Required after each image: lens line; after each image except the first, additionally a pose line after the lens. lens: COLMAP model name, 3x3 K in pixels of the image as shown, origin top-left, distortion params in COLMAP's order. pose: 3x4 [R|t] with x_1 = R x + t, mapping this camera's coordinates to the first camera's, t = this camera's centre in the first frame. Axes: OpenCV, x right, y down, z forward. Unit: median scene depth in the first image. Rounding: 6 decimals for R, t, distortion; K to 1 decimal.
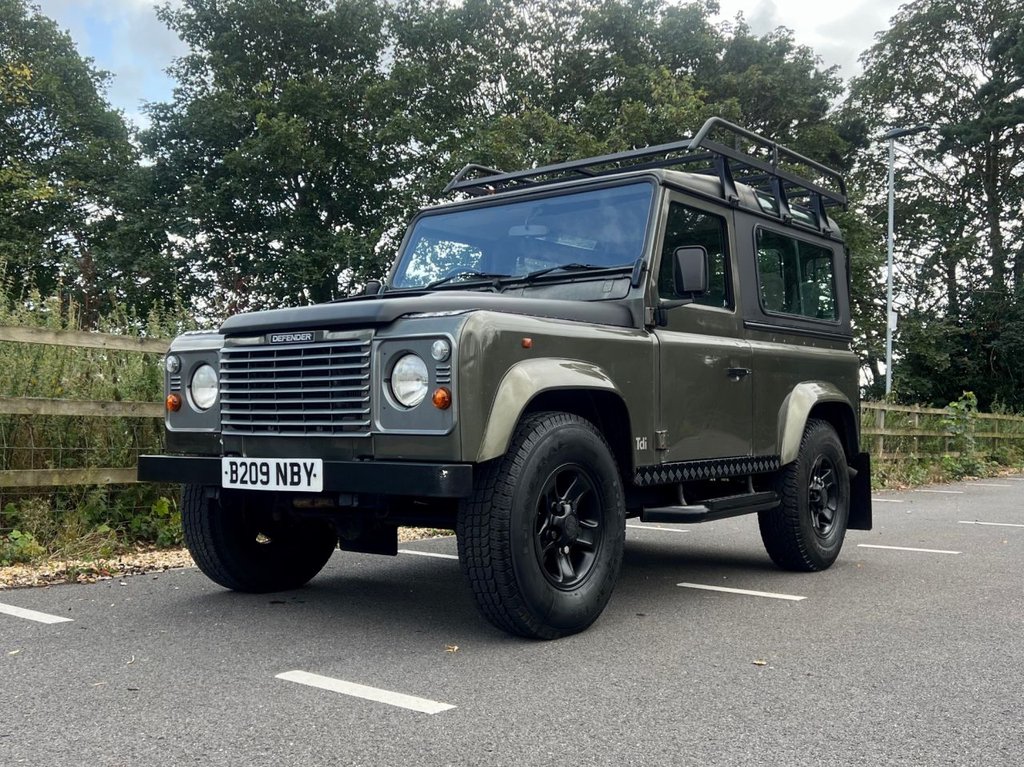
lens RADIAL K [[1068.9, 0, 468.5], [0, 1068.9, 401.2], [0, 0, 1]] dist [0.112759, -0.029836]
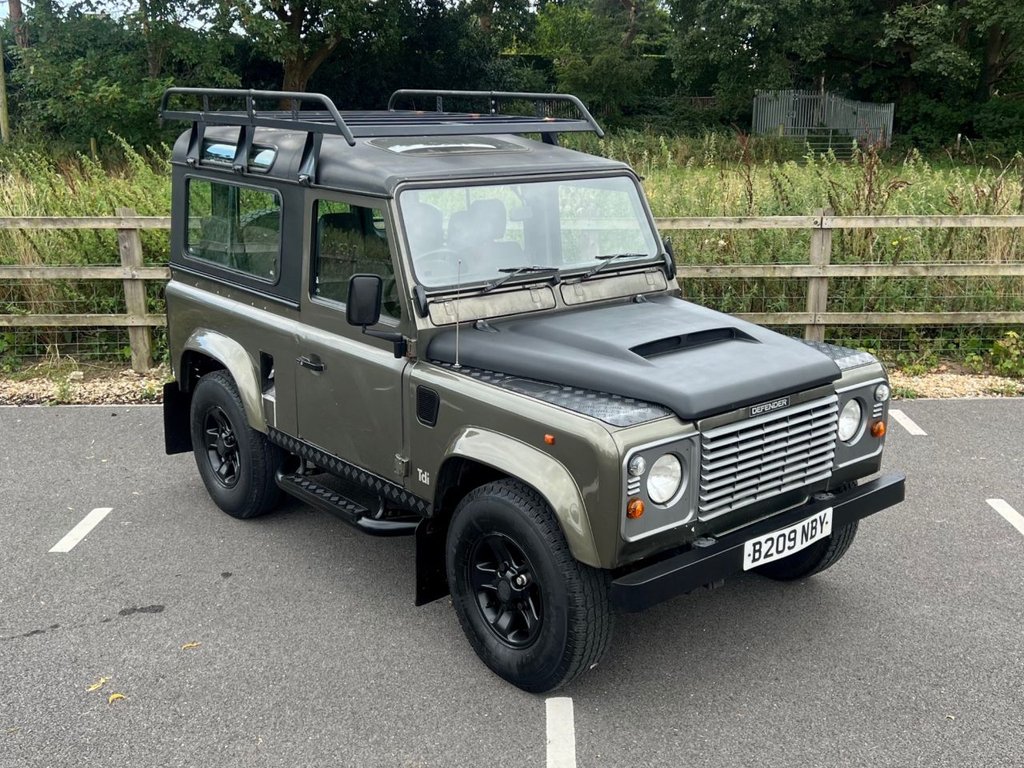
lens RADIAL K [[1131.2, 0, 559.3], [0, 1131.2, 389.7], [0, 0, 1]] dist [0.122459, -0.178548]
pose [[0.172109, -0.255290, 0.951423, -1.258397], [-0.020337, 0.964708, 0.262534, -0.364476], [-0.984868, -0.064534, 0.160844, 1.055022]]
